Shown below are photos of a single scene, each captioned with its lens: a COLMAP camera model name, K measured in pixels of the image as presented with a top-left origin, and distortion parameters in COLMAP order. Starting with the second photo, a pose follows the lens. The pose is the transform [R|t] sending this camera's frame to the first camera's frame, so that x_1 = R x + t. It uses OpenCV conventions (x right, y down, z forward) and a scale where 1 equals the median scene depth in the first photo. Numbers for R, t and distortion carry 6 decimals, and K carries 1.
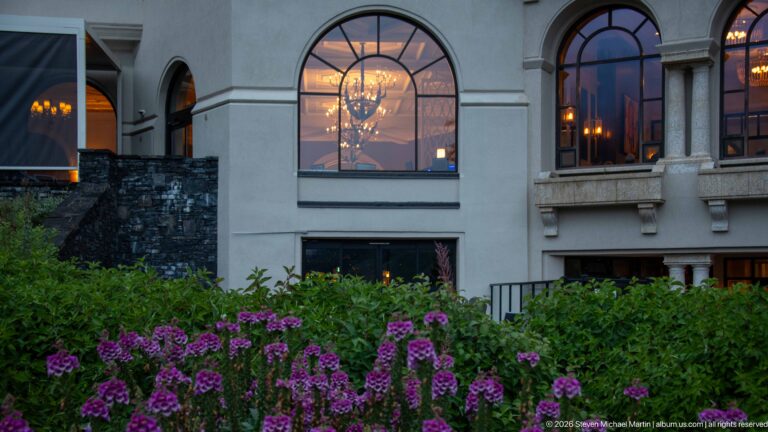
lens RADIAL K [[1059.2, 0, 387.2], [0, 1059.2, 251.7], [0, 0, 1]] dist [0.254718, 0.117656]
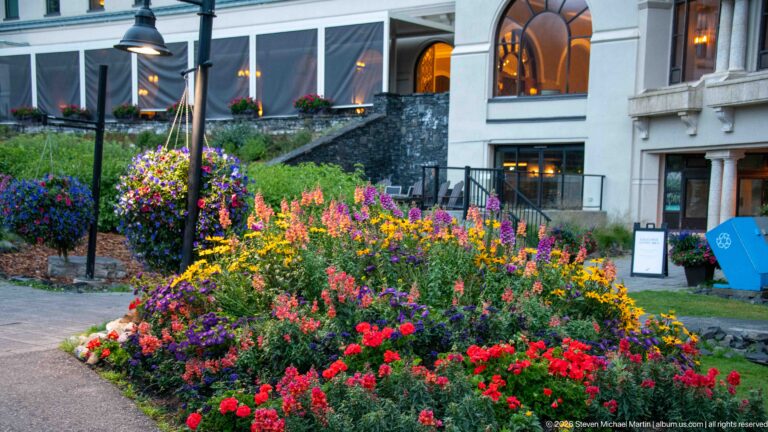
lens RADIAL K [[1059.2, 0, 387.2], [0, 1059.2, 251.7], [0, 0, 1]] dist [0.254718, 0.117656]
pose [[0.754762, 0.049649, -0.654117, 0.825415], [0.009645, 0.996184, 0.086741, 0.006277], [0.655928, -0.071778, 0.751403, -0.234409]]
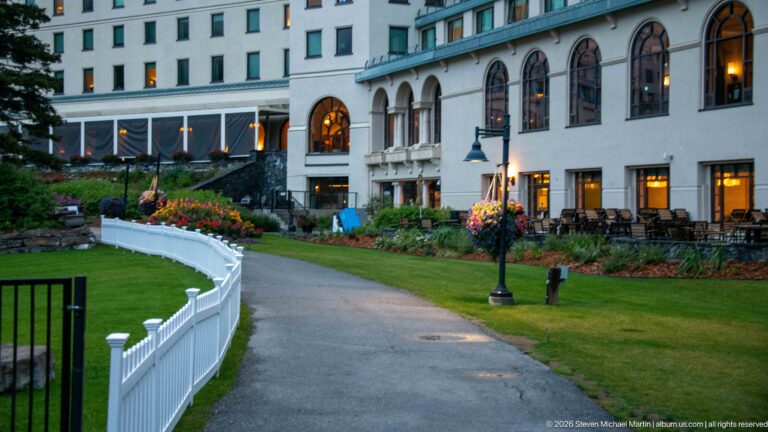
lens RADIAL K [[1161.5, 0, 384.0], [0, 1161.5, 216.0], [0, 0, 1]] dist [0.259536, 0.017537]
pose [[0.769010, 0.005210, -0.639215, 2.178580], [0.024150, 0.999016, 0.037197, -0.020866], [0.638780, -0.044042, 0.768128, -1.343782]]
